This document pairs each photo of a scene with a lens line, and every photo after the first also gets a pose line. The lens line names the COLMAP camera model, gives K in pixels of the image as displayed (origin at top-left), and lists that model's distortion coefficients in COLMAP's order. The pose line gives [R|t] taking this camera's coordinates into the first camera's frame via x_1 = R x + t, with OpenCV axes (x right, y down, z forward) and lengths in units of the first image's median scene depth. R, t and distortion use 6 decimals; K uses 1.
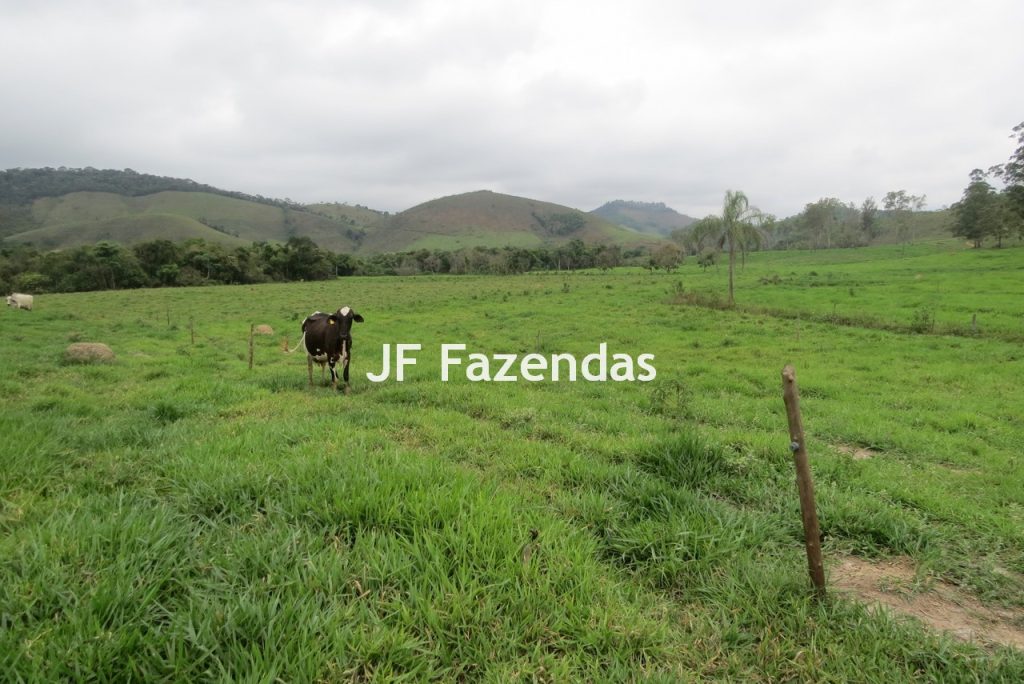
lens RADIAL K [[726.3, 0, 513.3], [0, 726.3, 342.5], [0, 0, 1]] dist [-0.040192, 0.023408]
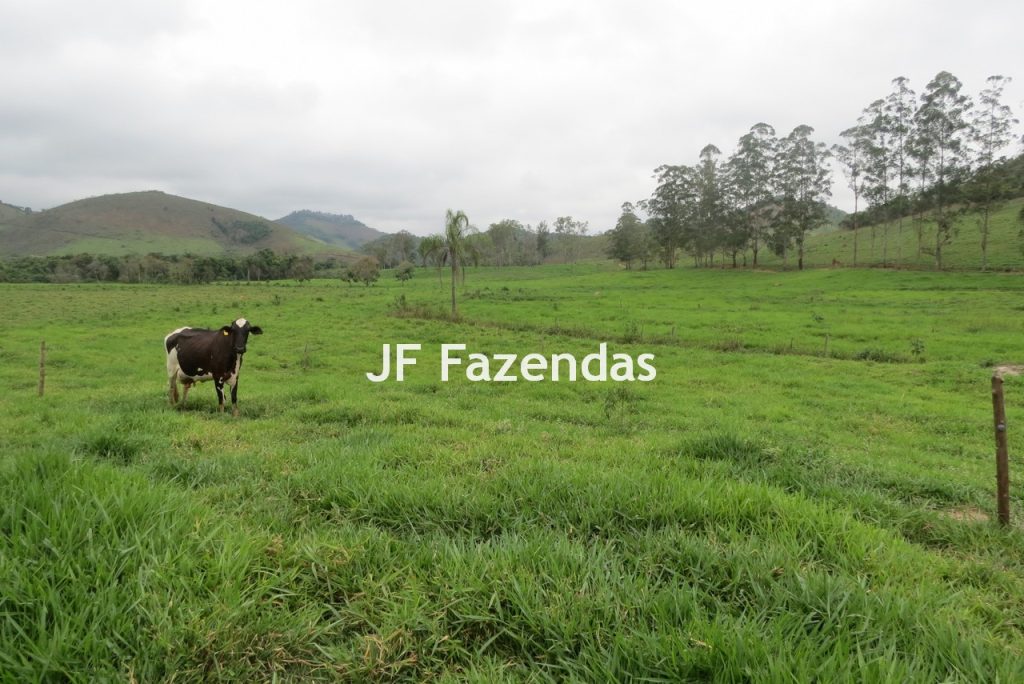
lens RADIAL K [[726.3, 0, 513.6], [0, 726.3, 343.7], [0, 0, 1]] dist [-0.040192, 0.023408]
pose [[0.911645, -0.011840, 0.410807, -0.009362], [0.018240, 0.999766, -0.011663, -0.000124], [-0.410573, 0.018126, 0.911648, 0.000266]]
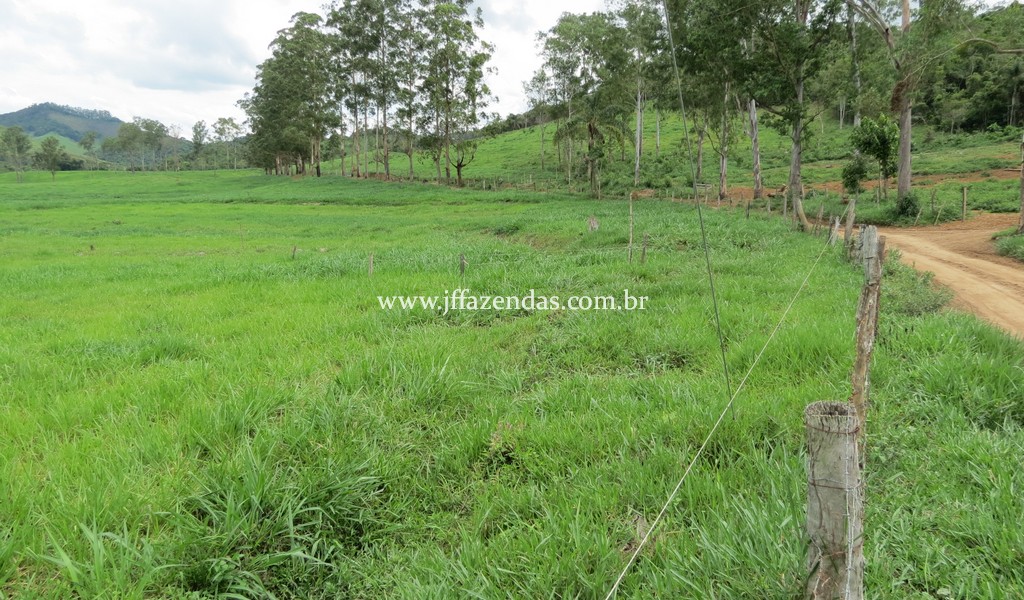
lens RADIAL K [[728.0, 0, 514.3], [0, 728.0, 303.8], [0, 0, 1]] dist [-0.033137, 0.015953]
pose [[0.779634, -0.057809, 0.623562, 0.202681], [0.024064, 0.997760, 0.062413, -0.001355], [-0.625773, -0.033654, 0.779279, -0.061795]]
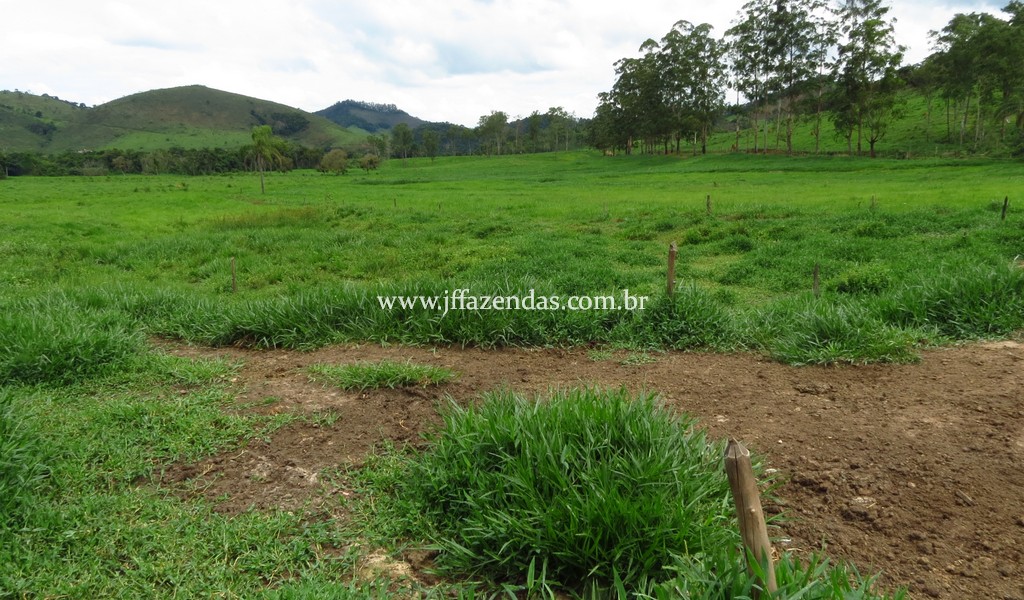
lens RADIAL K [[728.0, 0, 513.2], [0, 728.0, 296.0], [0, 0, 1]] dist [-0.033137, 0.015953]
pose [[0.939484, -0.046163, 0.339467, 0.047608], [0.022341, 0.997026, 0.073753, 0.011078], [-0.341862, -0.061706, 0.937722, -0.120313]]
